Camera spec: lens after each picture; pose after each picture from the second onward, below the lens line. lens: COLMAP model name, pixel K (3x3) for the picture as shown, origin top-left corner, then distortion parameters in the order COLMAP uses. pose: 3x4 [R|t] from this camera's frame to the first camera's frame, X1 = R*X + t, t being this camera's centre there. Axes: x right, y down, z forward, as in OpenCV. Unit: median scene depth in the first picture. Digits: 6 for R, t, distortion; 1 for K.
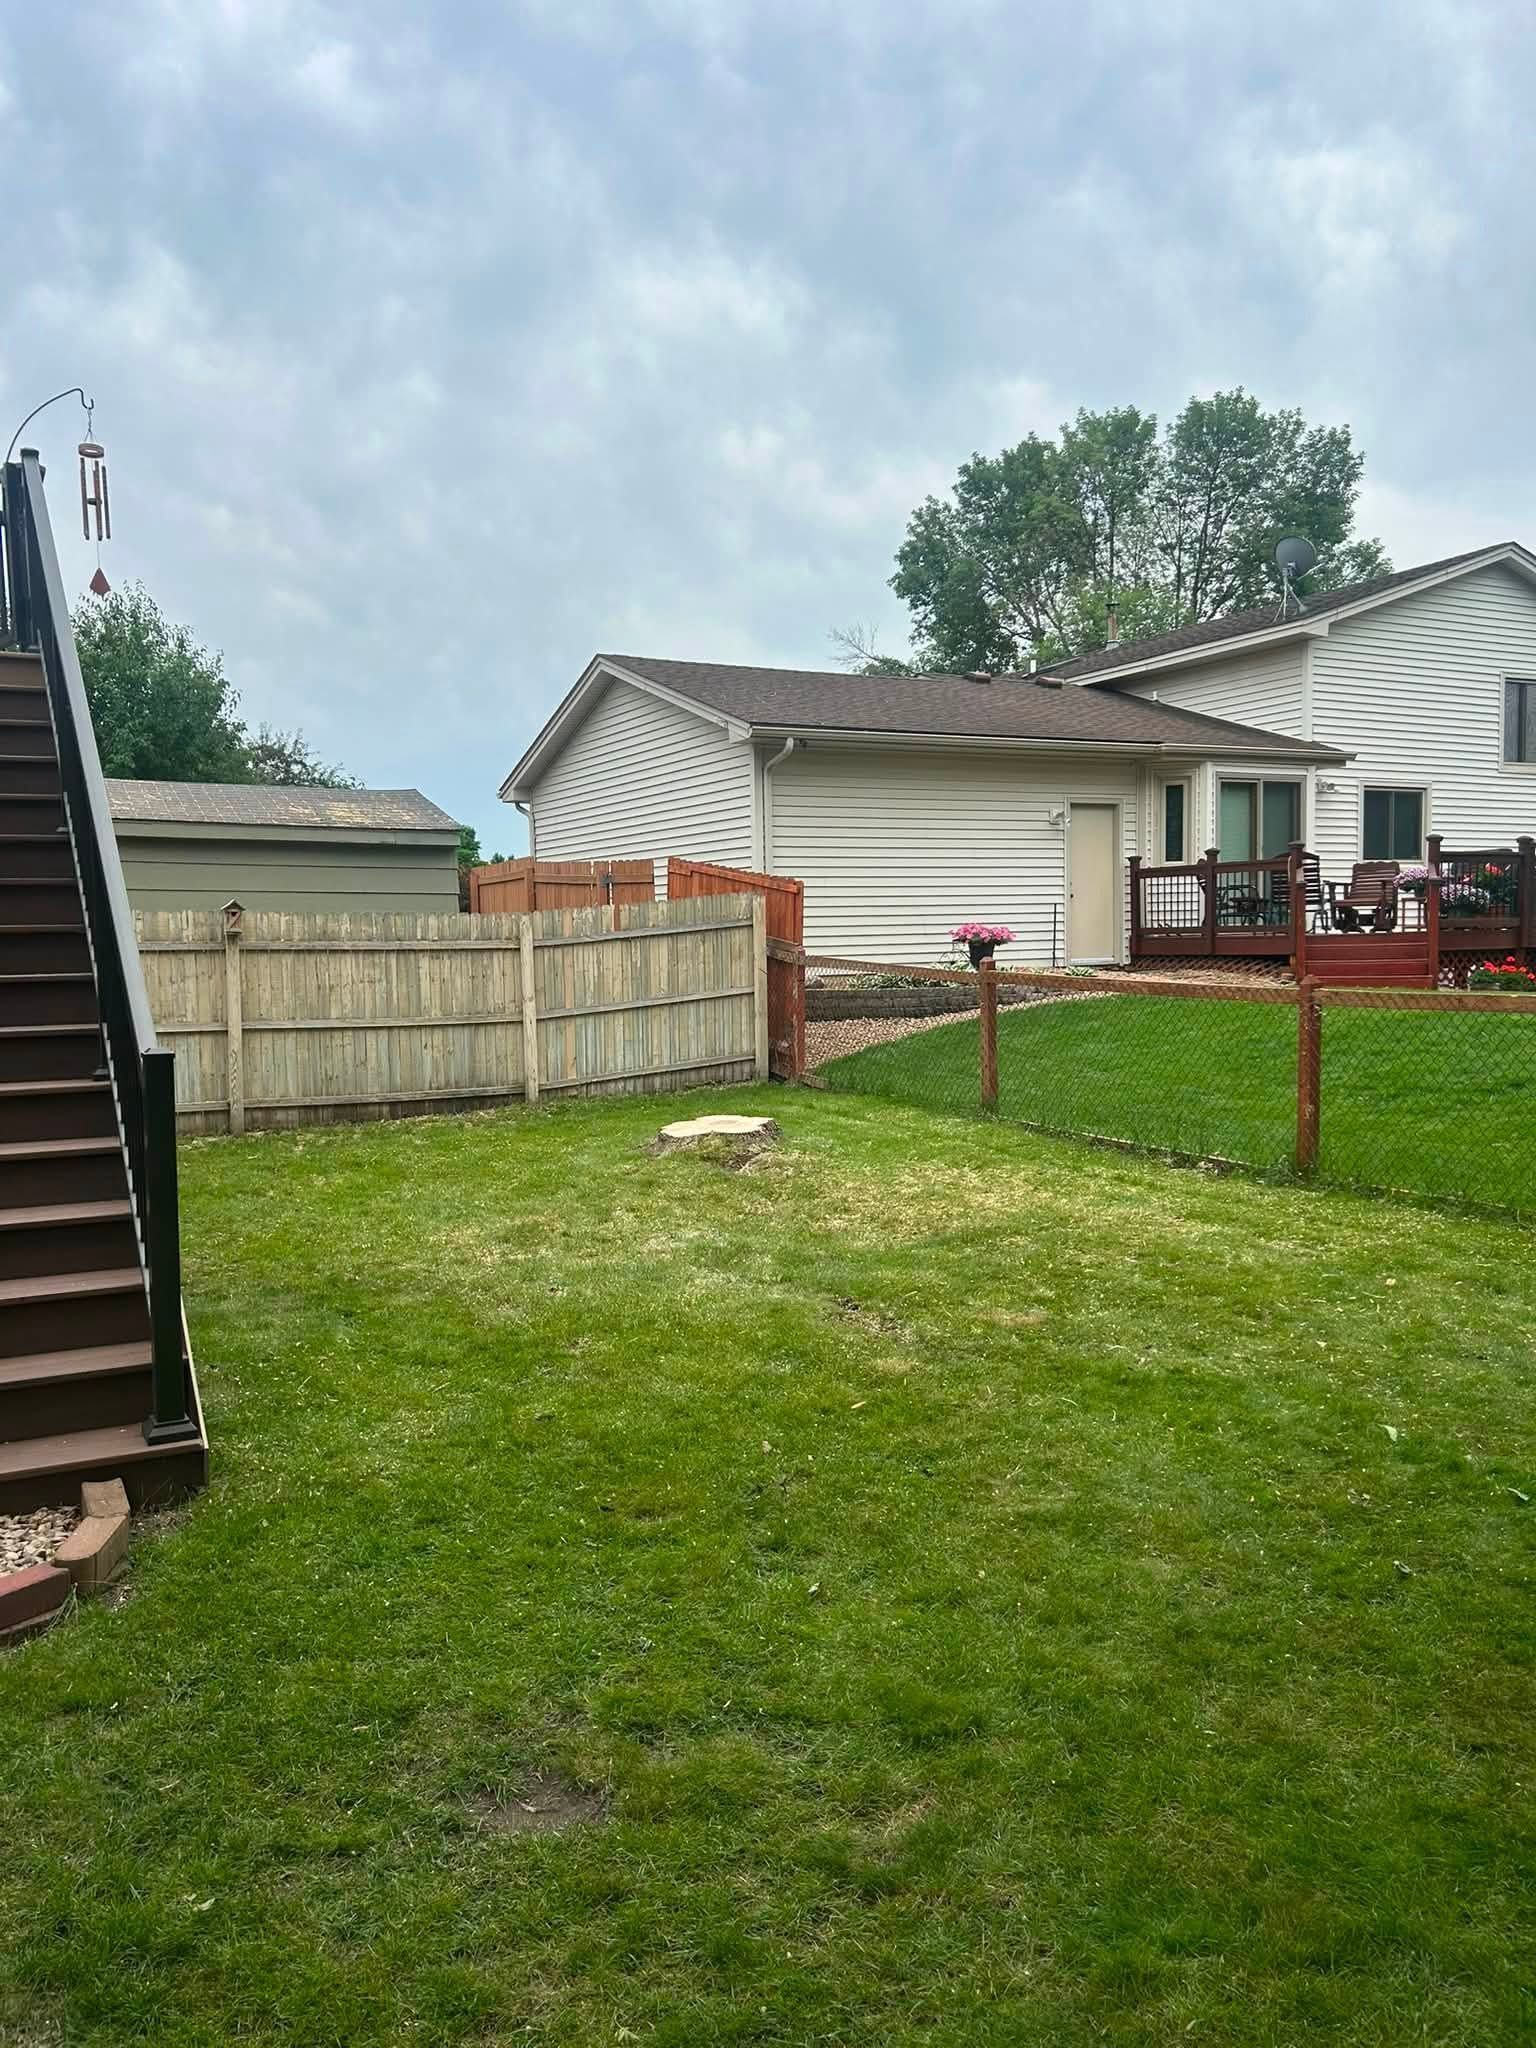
lens RADIAL K [[1538.0, 0, 728.6], [0, 1538.0, 1012.8], [0, 0, 1]] dist [0.051799, -0.006118]
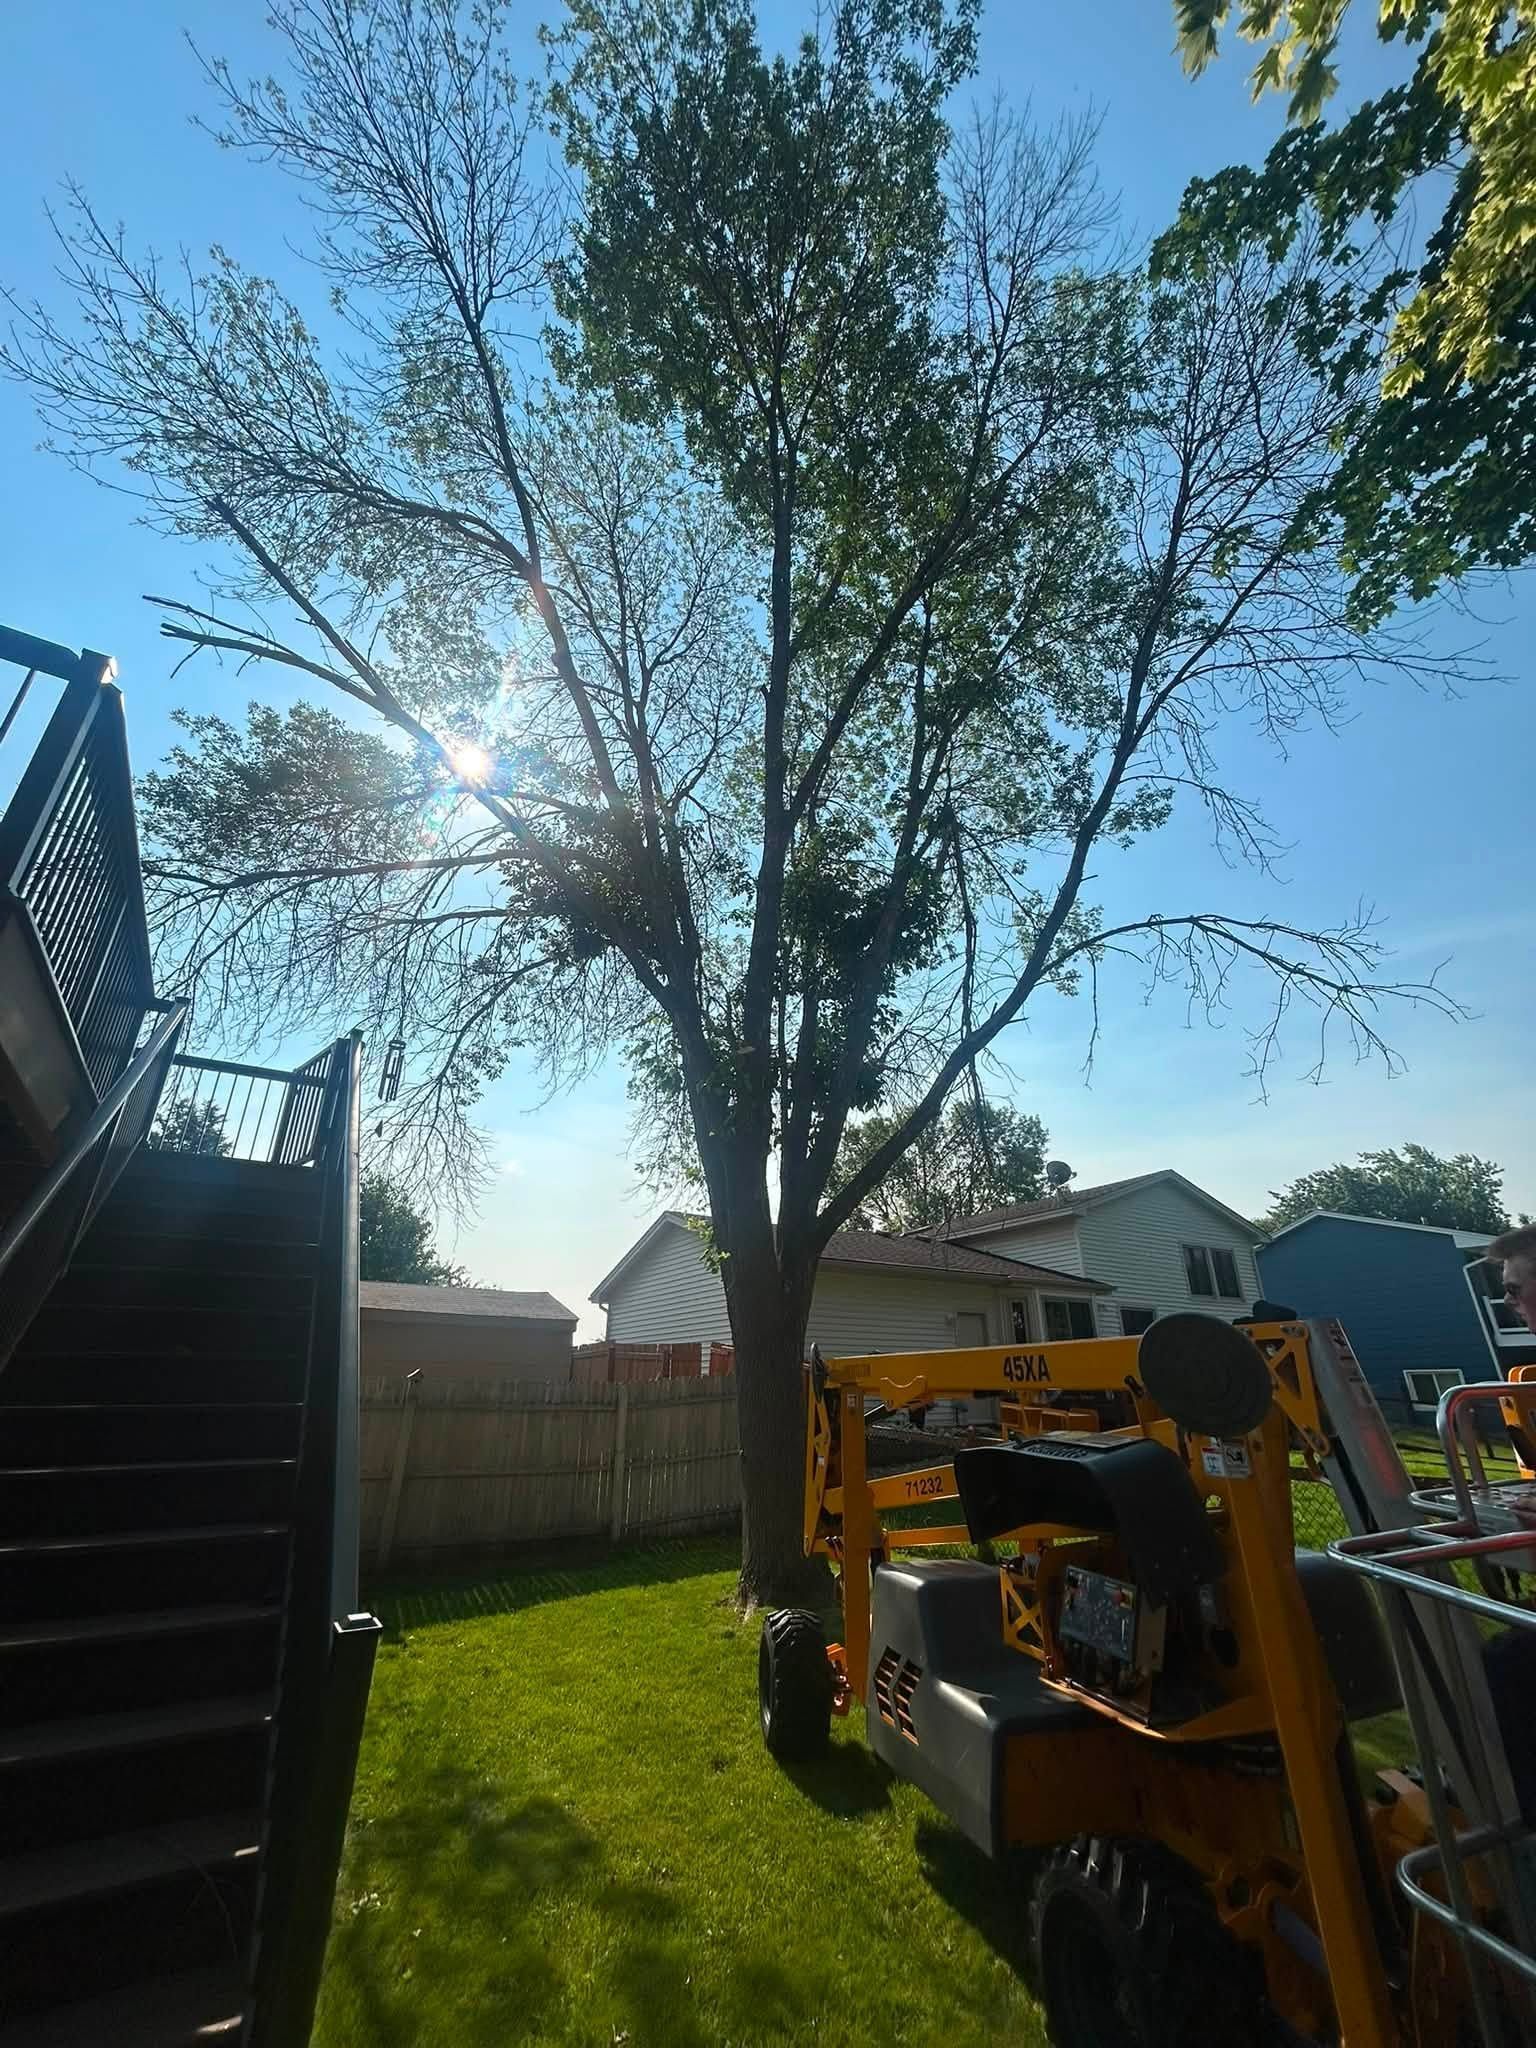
lens RADIAL K [[823.0, 0, 762.0], [0, 823.0, 1019.2], [0, 0, 1]] dist [-0.000918, 0.000147]
pose [[0.997013, 0.041551, 0.065109, -0.042800], [-0.007067, 0.888507, -0.458809, -0.011359], [-0.076914, 0.456978, 0.886146, 0.101624]]
